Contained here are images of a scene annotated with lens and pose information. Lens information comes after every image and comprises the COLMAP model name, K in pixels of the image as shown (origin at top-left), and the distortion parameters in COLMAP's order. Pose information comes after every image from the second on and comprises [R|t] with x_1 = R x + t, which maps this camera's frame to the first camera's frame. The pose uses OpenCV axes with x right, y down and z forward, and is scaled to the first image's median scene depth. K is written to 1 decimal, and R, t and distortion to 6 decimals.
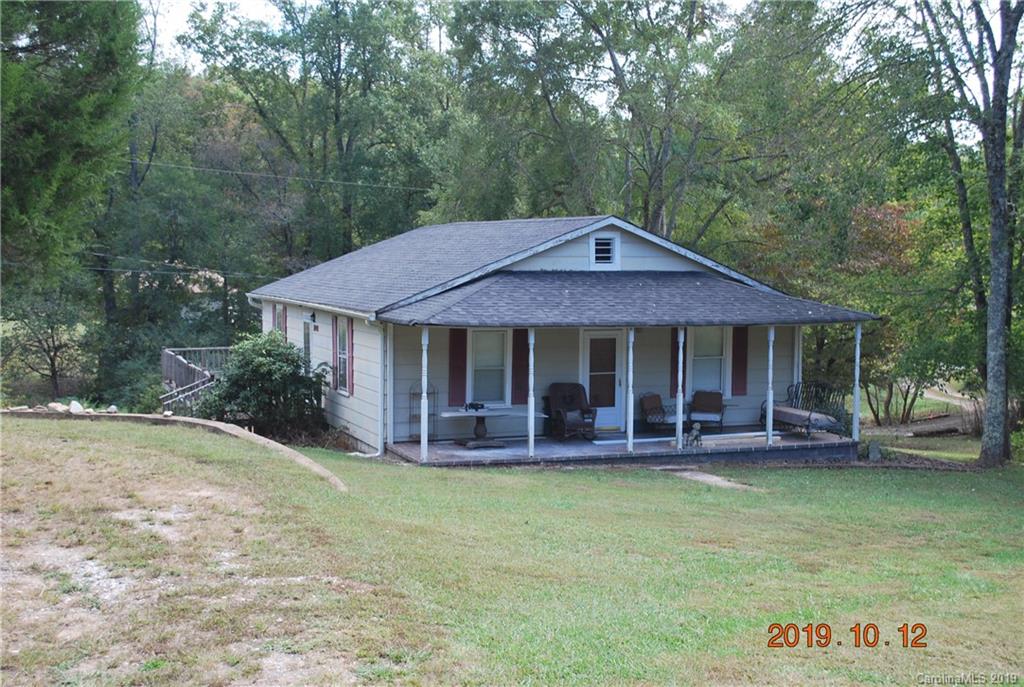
lens RADIAL K [[1351.9, 0, 511.3], [0, 1351.9, 344.7], [0, 0, 1]] dist [-0.043306, 0.000000]
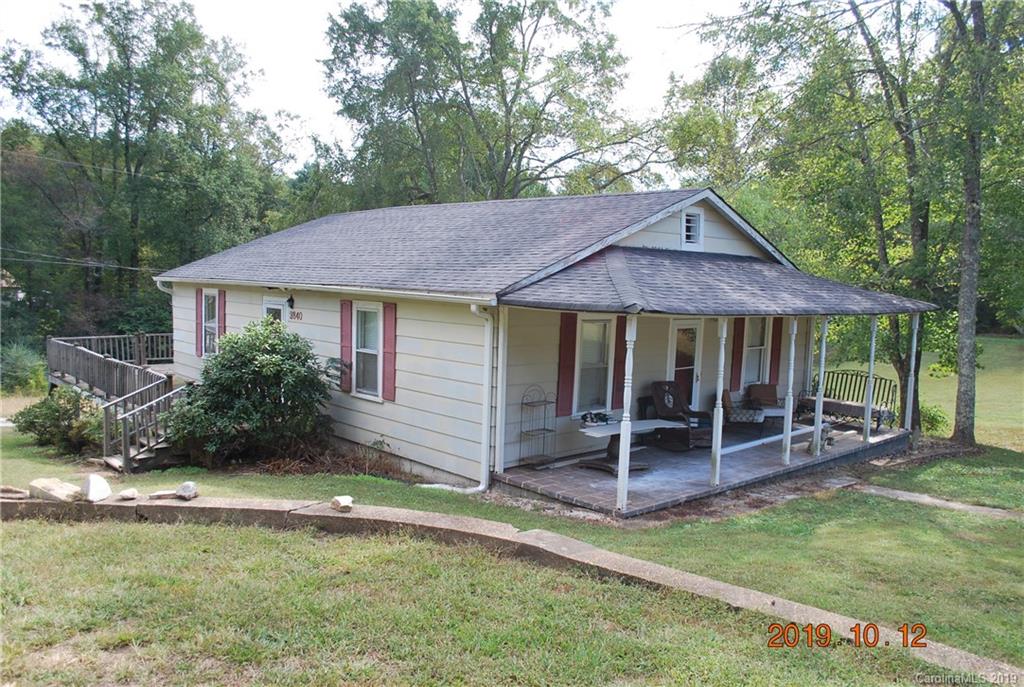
lens RADIAL K [[810.0, 0, 512.9], [0, 810.0, 343.4], [0, 0, 1]] dist [-0.080066, 0.012570]
pose [[0.928585, -0.009365, 0.371001, -0.219578], [0.000681, 0.999723, 0.023532, -0.007005], [-0.371118, -0.021599, 0.928334, 0.523991]]
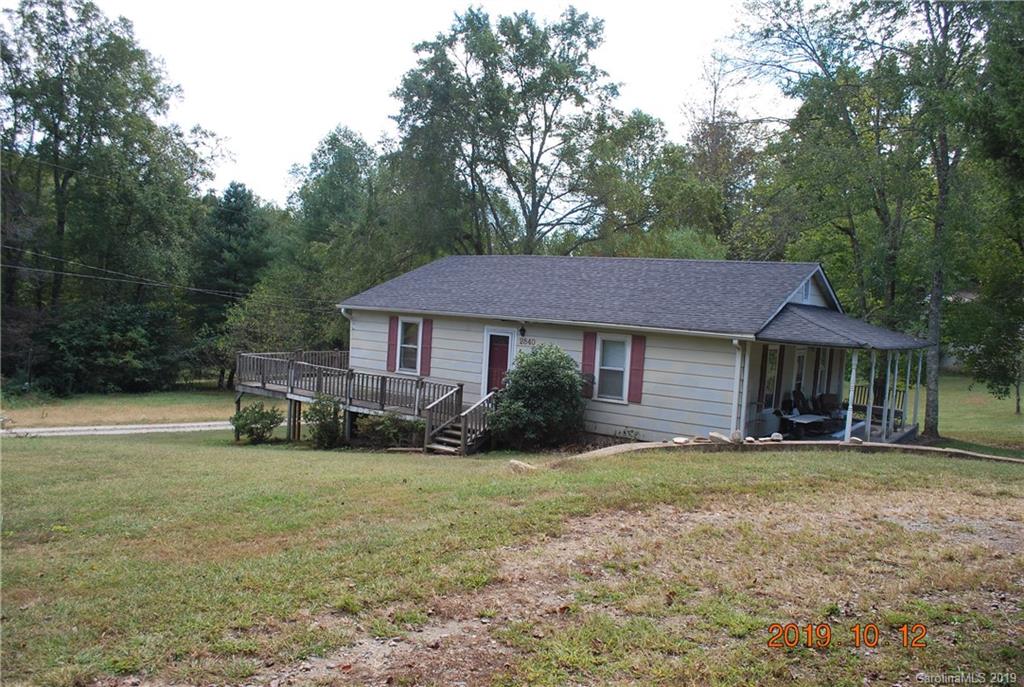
lens RADIAL K [[810.0, 0, 511.3], [0, 810.0, 348.3], [0, 0, 1]] dist [-0.080066, 0.012570]
pose [[0.832727, 0.012570, 0.553541, -0.567007], [-0.017719, 0.999835, 0.003951, -0.009436], [-0.553400, -0.013099, 0.832813, 0.477608]]
